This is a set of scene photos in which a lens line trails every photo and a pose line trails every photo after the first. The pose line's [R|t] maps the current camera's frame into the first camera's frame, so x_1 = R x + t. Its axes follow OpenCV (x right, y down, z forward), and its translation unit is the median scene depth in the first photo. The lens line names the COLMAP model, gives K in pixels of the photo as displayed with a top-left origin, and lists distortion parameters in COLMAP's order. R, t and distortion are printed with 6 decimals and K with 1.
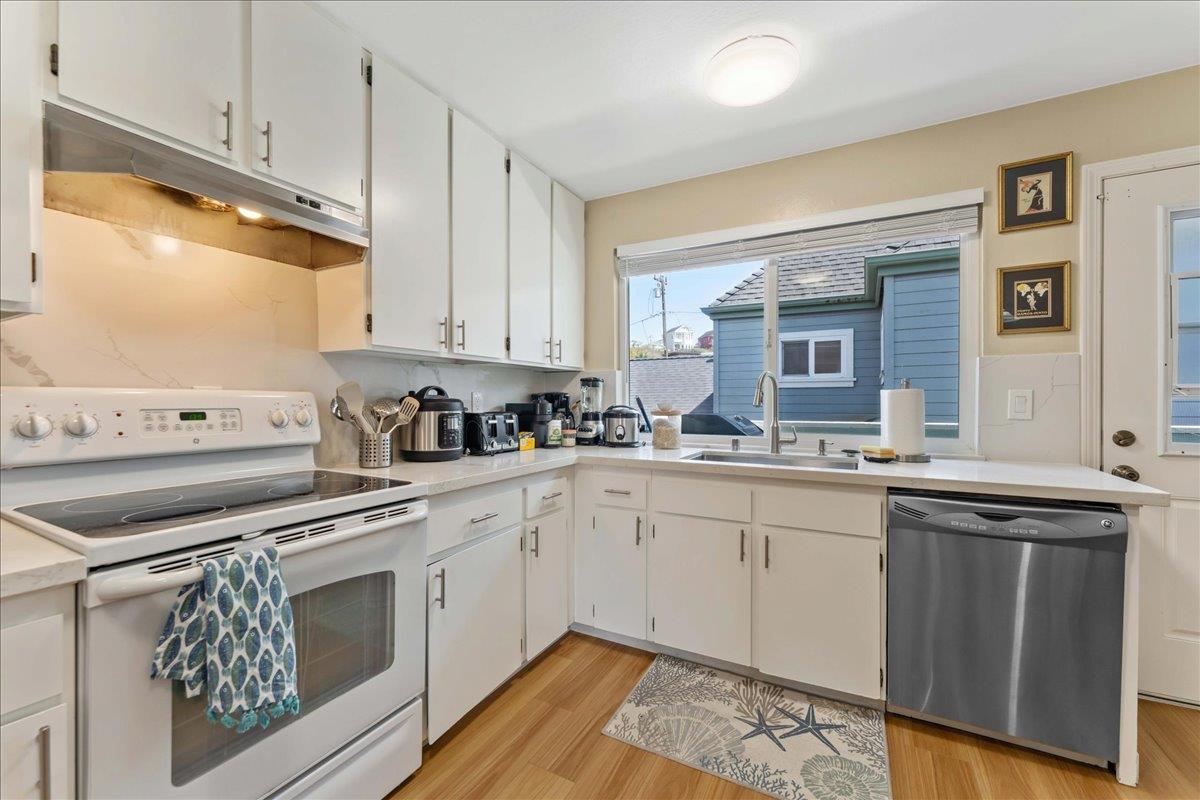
lens RADIAL K [[477.9, 0, 603.0], [0, 477.9, 402.5], [0, 0, 1]] dist [0.002152, 0.000205]
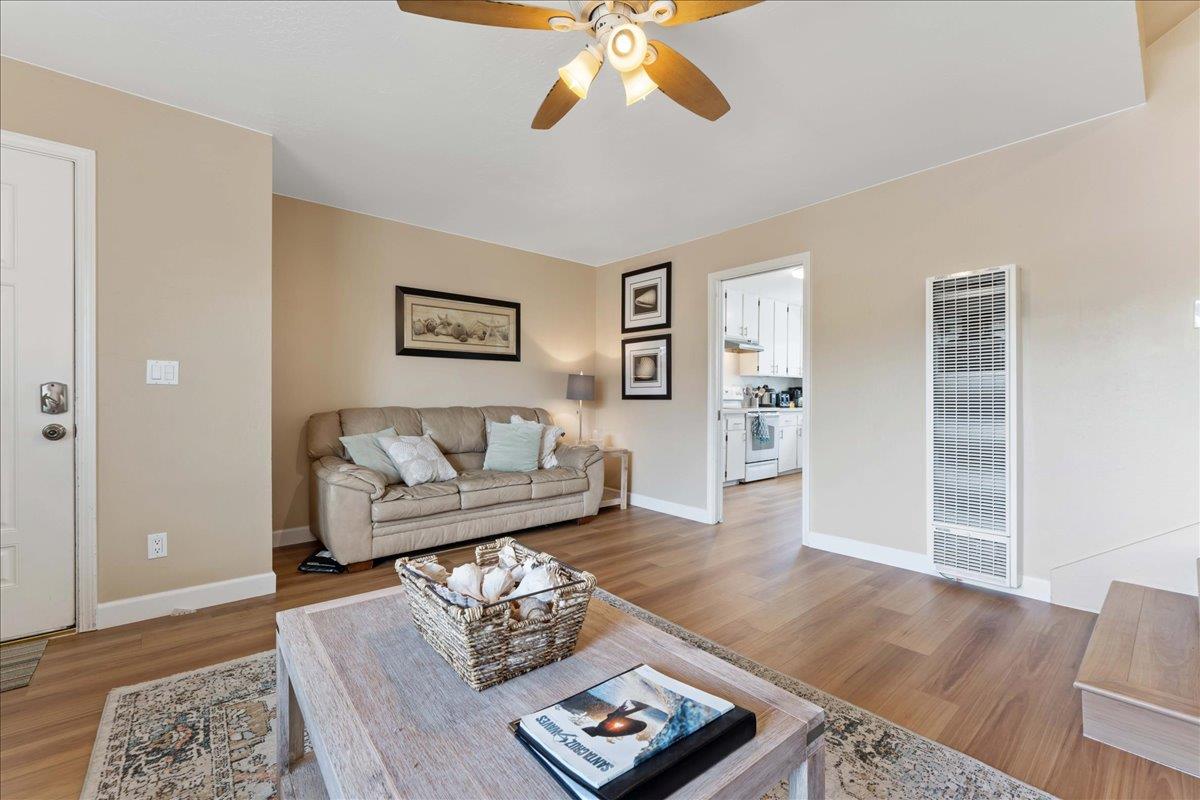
lens RADIAL K [[492.6, 0, 602.6], [0, 492.6, 413.5], [0, 0, 1]] dist [0.000431, 0.000046]
pose [[0.931590, 0.012160, -0.363307, -0.175923], [-0.002568, 0.999636, 0.026872, 0.074897], [0.363501, -0.024101, 0.931282, -2.576367]]
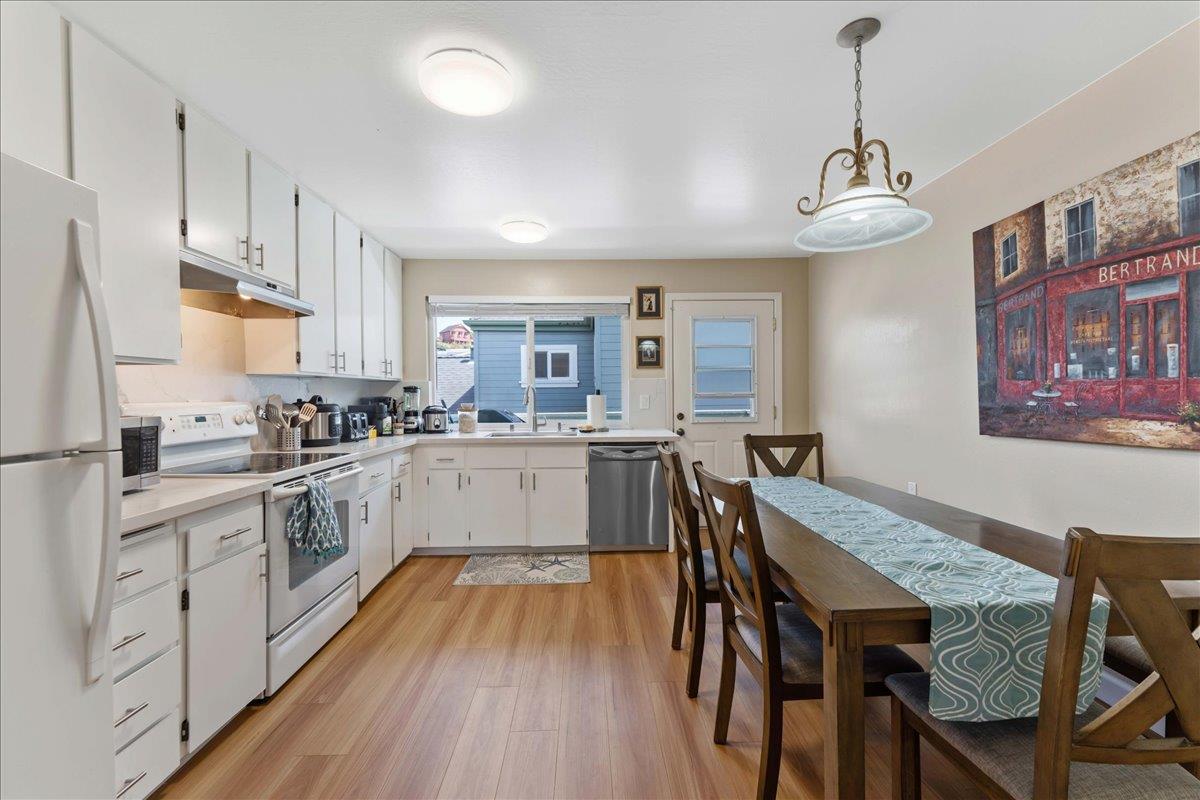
lens RADIAL K [[469.9, 0, 600.0], [0, 469.9, 400.0], [0, 0, 1]] dist [0.000740, 0.000039]
pose [[0.865334, -0.012922, 0.501030, -0.335976], [0.009888, 0.999913, 0.008710, -0.024579], [-0.501099, -0.002583, 0.865386, -0.692809]]
